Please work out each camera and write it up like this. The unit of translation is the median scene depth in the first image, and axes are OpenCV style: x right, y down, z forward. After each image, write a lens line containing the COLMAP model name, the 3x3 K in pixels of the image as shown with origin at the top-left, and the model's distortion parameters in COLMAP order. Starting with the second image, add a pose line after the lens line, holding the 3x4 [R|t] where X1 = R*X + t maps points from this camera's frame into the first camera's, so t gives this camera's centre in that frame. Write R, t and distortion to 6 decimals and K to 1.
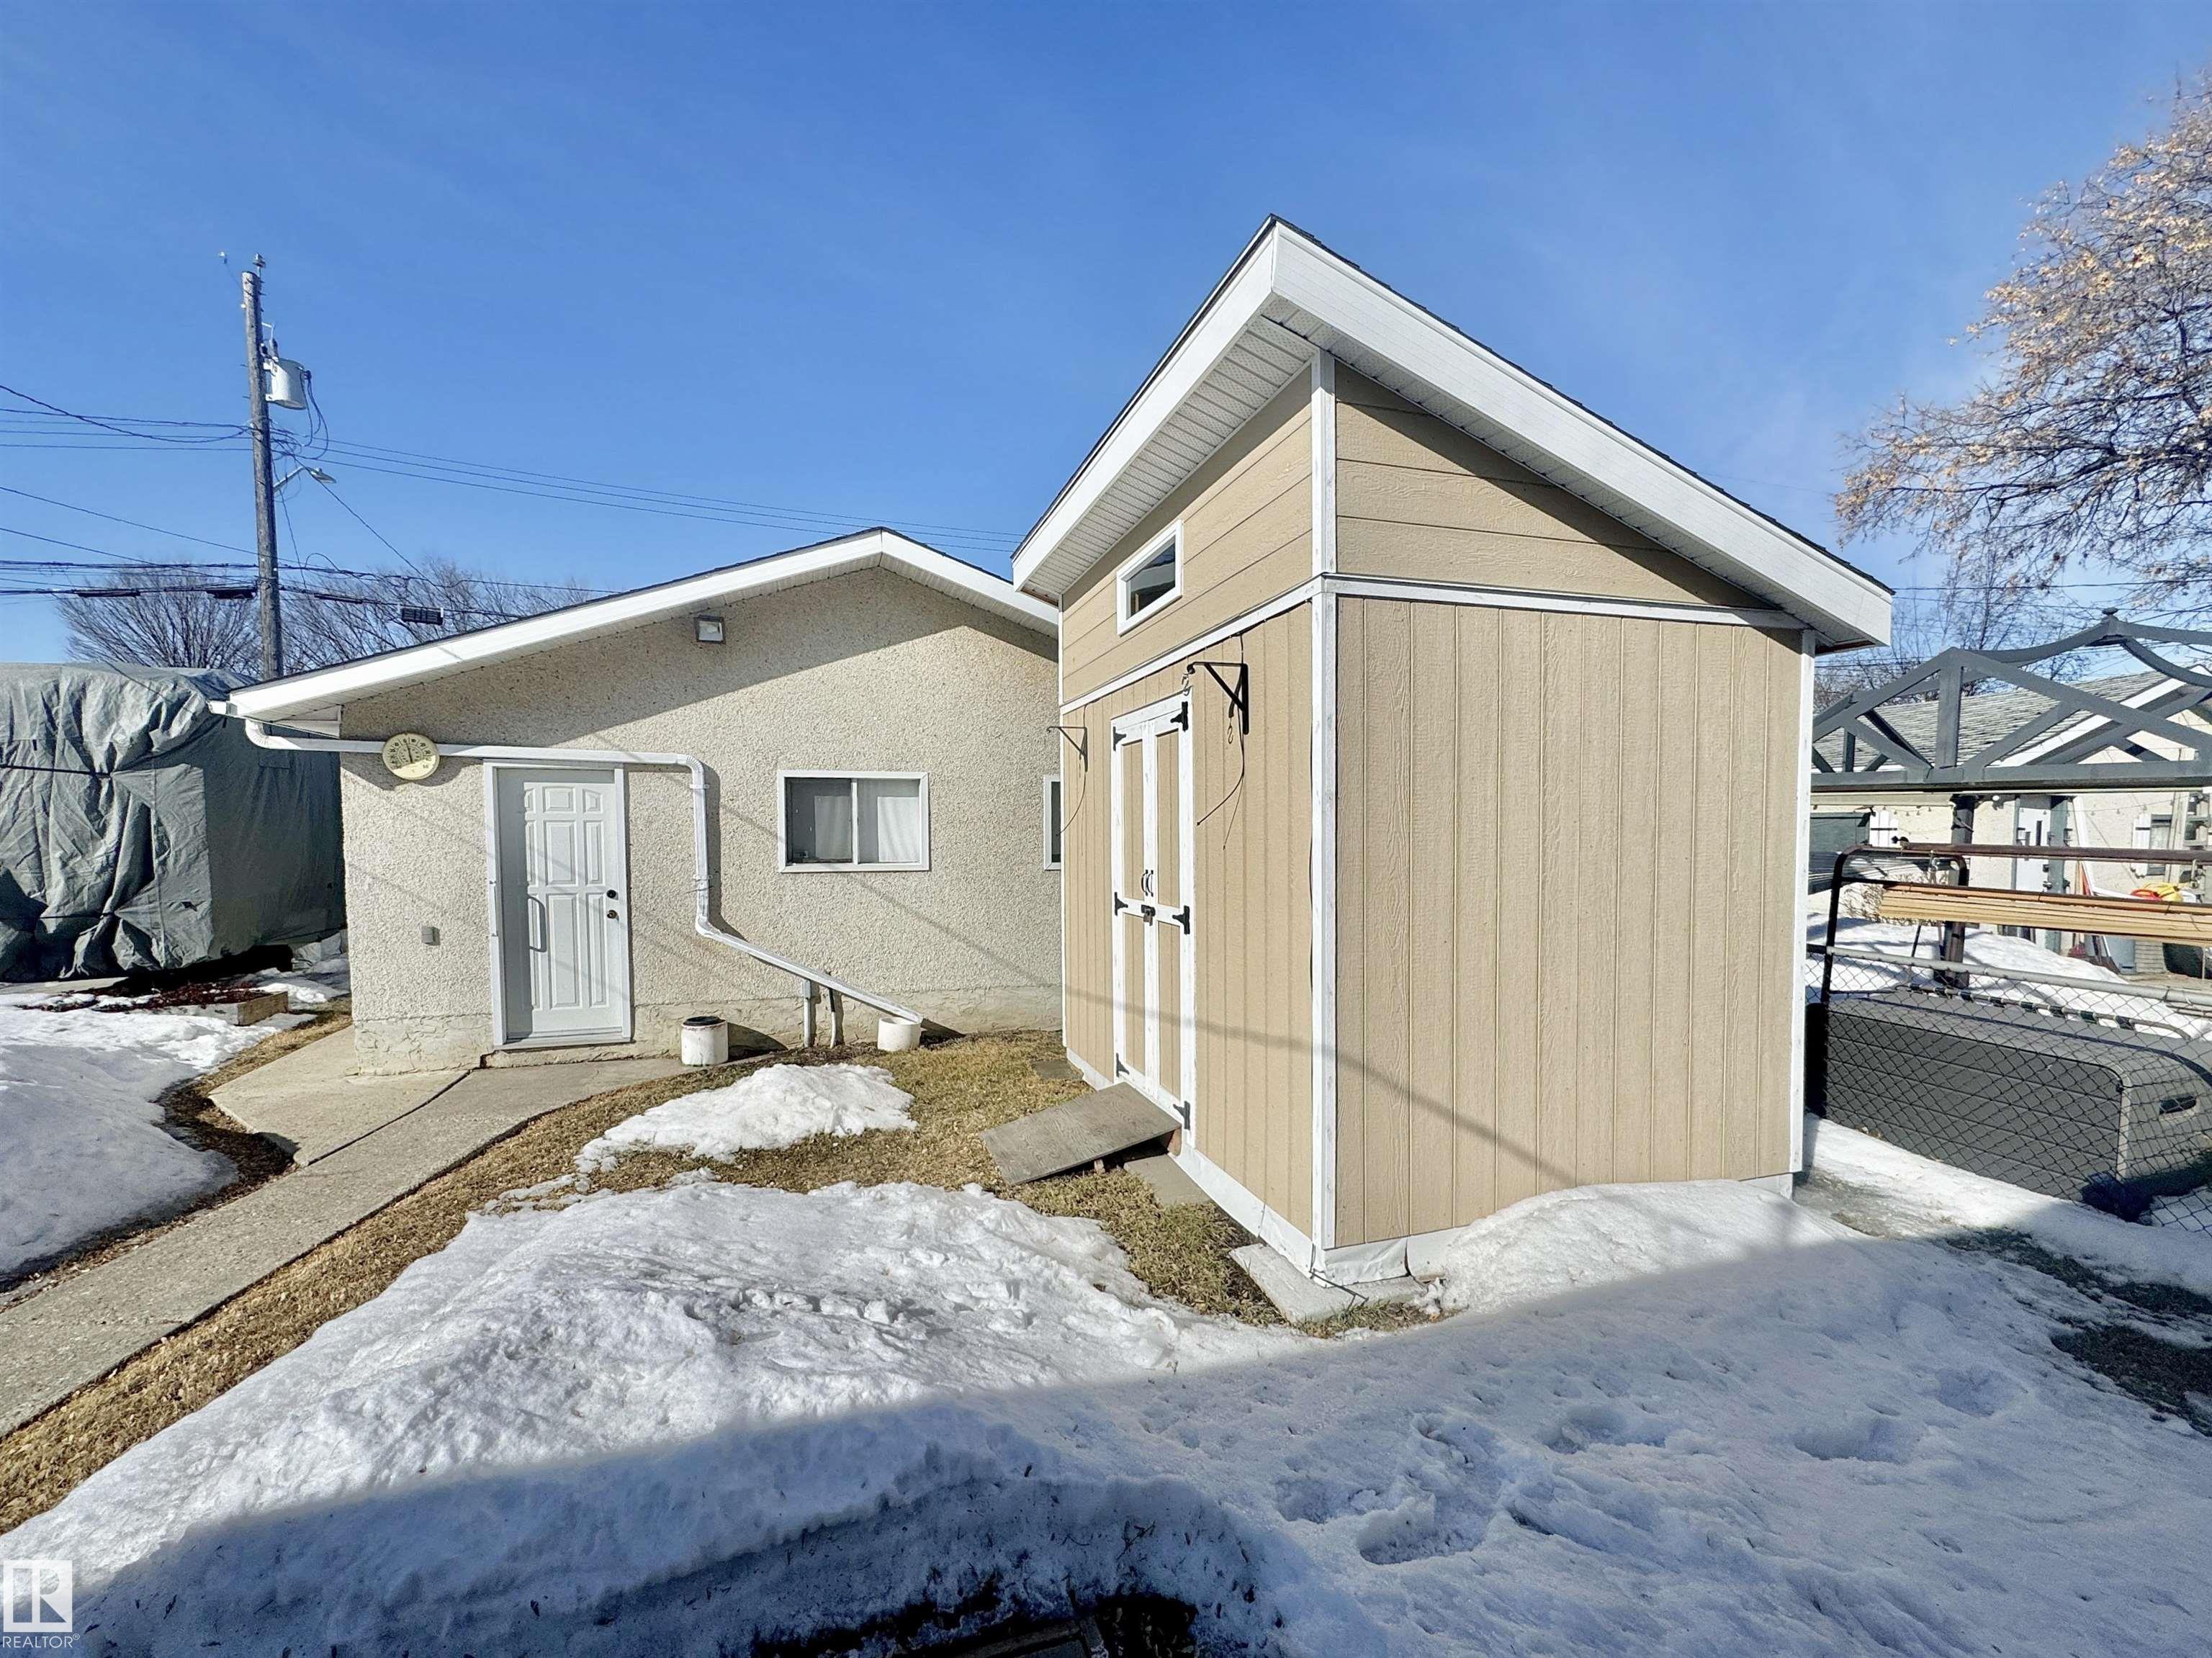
lens RADIAL K [[889.5, 0, 1098.8], [0, 889.5, 831.6], [0, 0, 1]] dist [-0.000600, 0.000038]
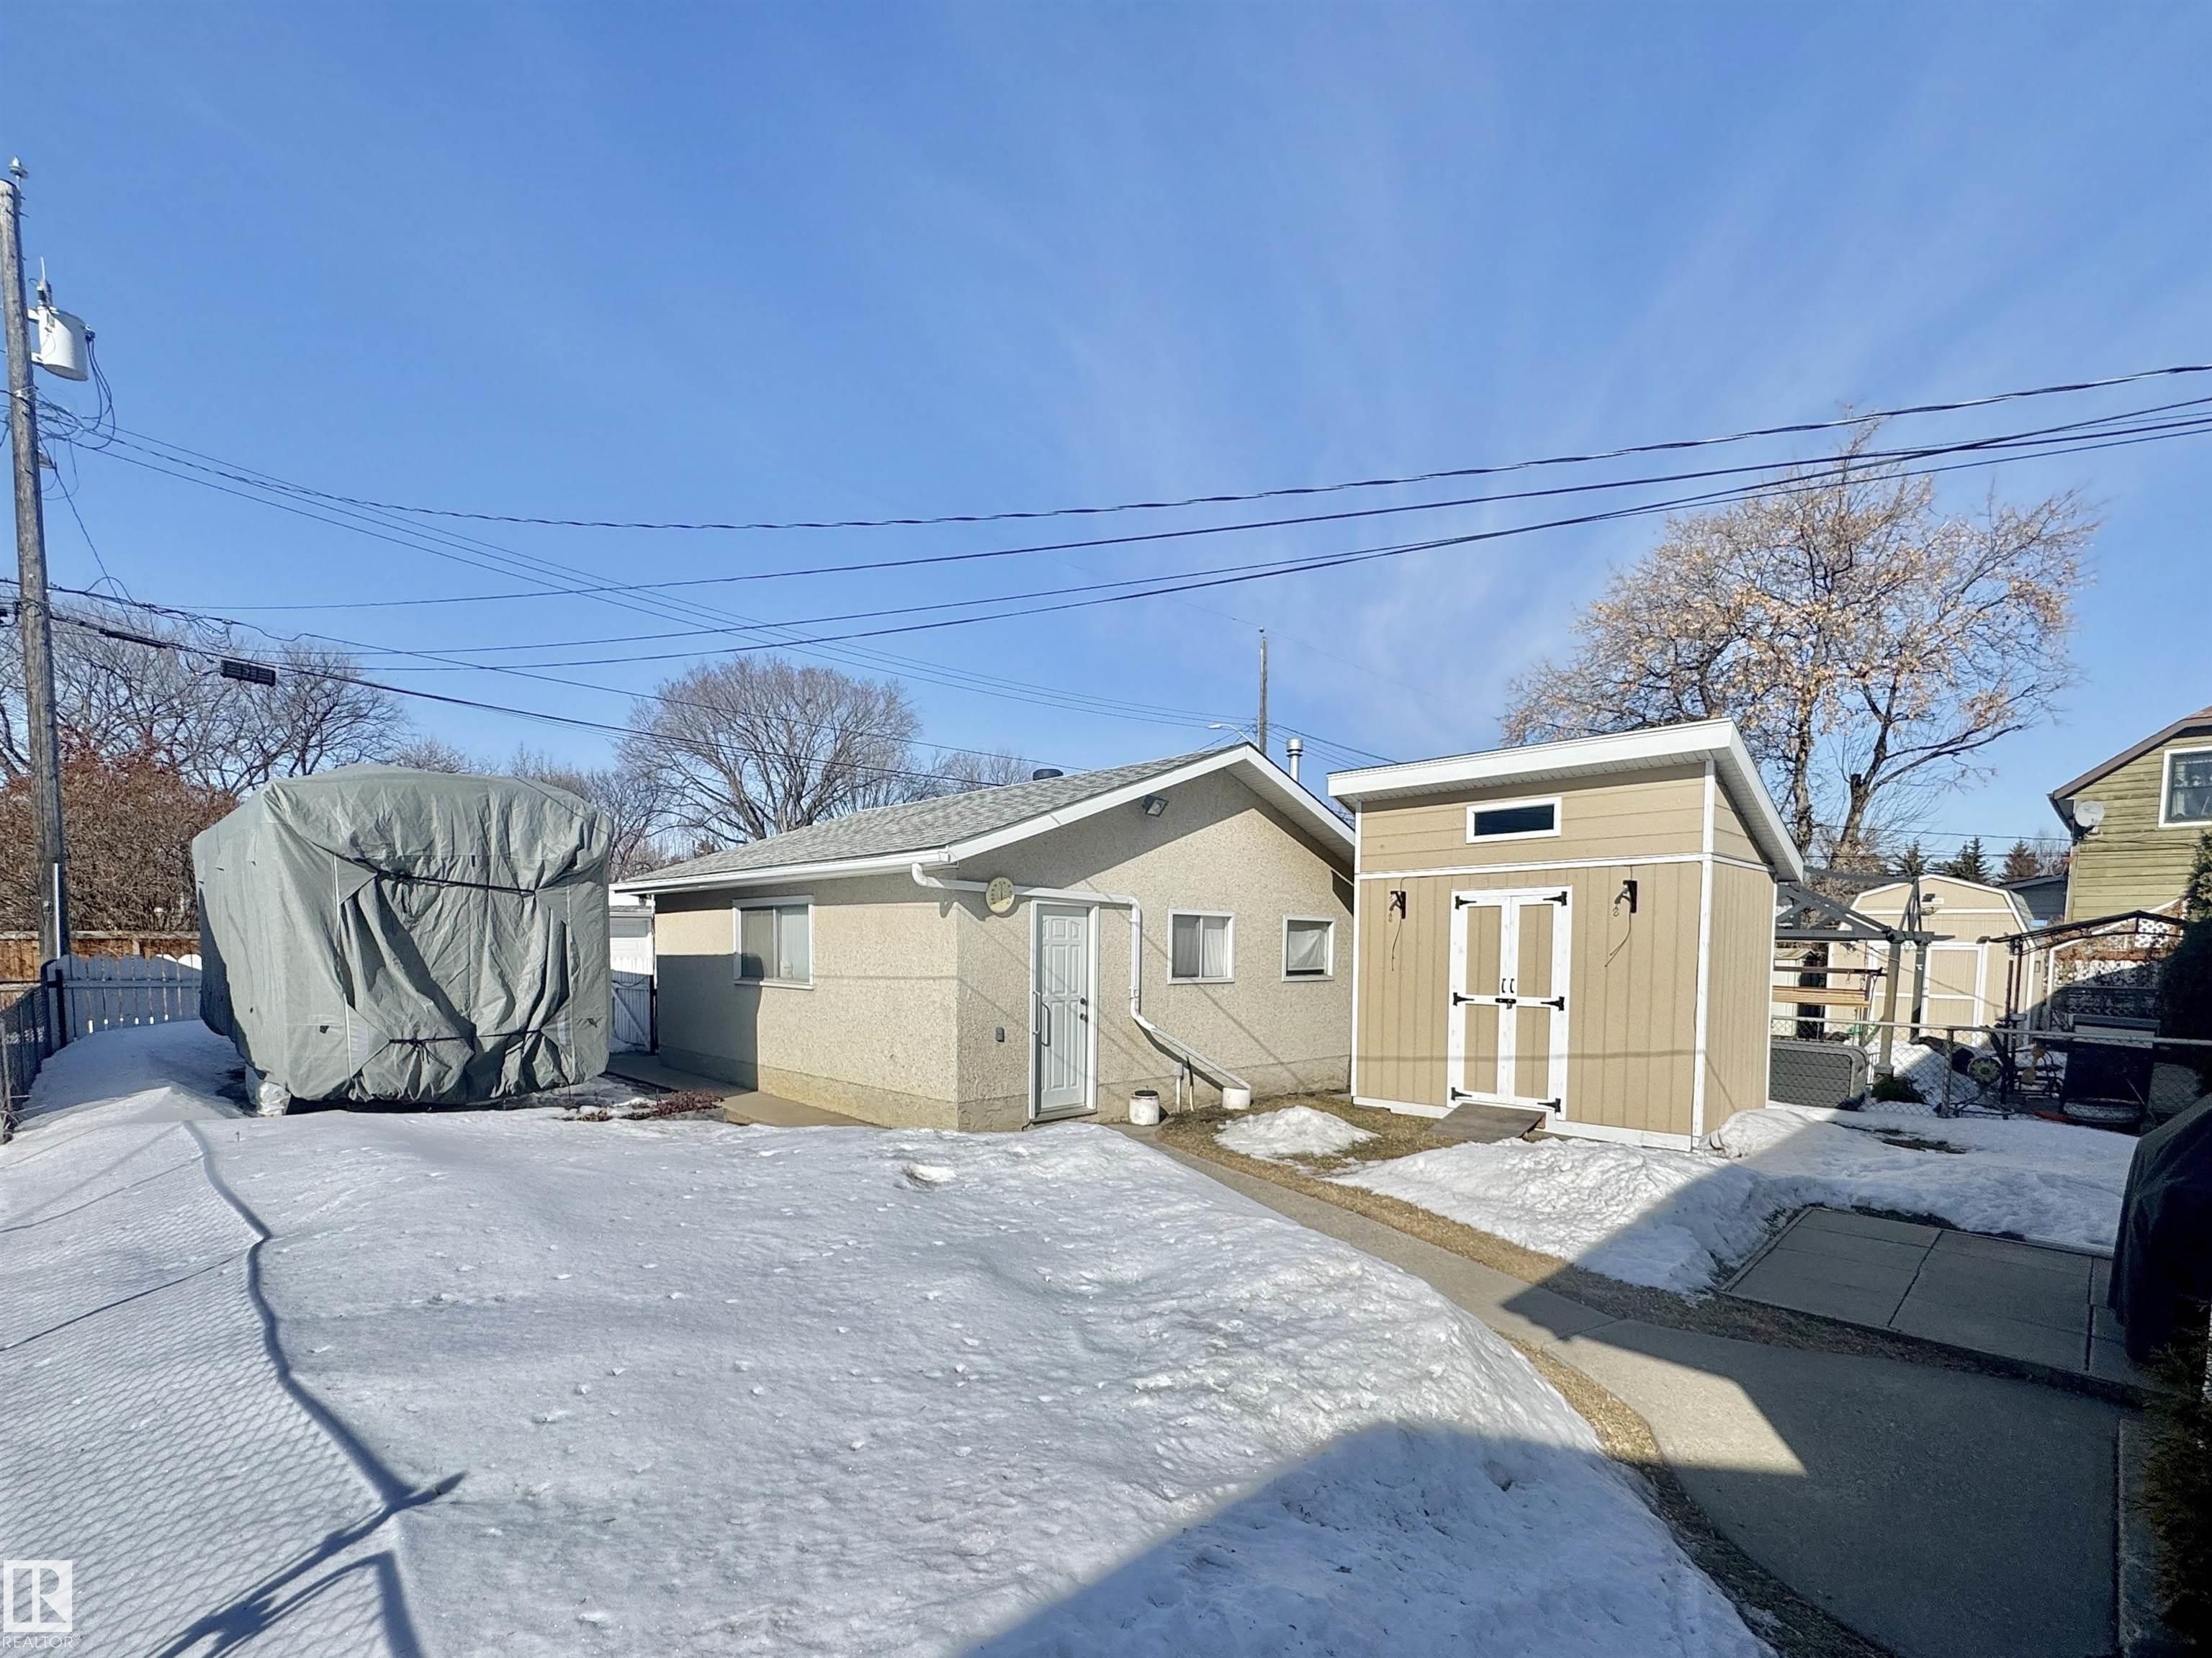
lens RADIAL K [[958.5, 0, 1107.3], [0, 958.5, 964.3], [0, 0, 1]] dist [0.004164, 0.000417]
pose [[0.892626, 0.002068, 0.450794, -1.156445], [-0.009046, 0.999870, 0.013326, -0.003644], [-0.450708, -0.015973, 0.892529, -0.281016]]
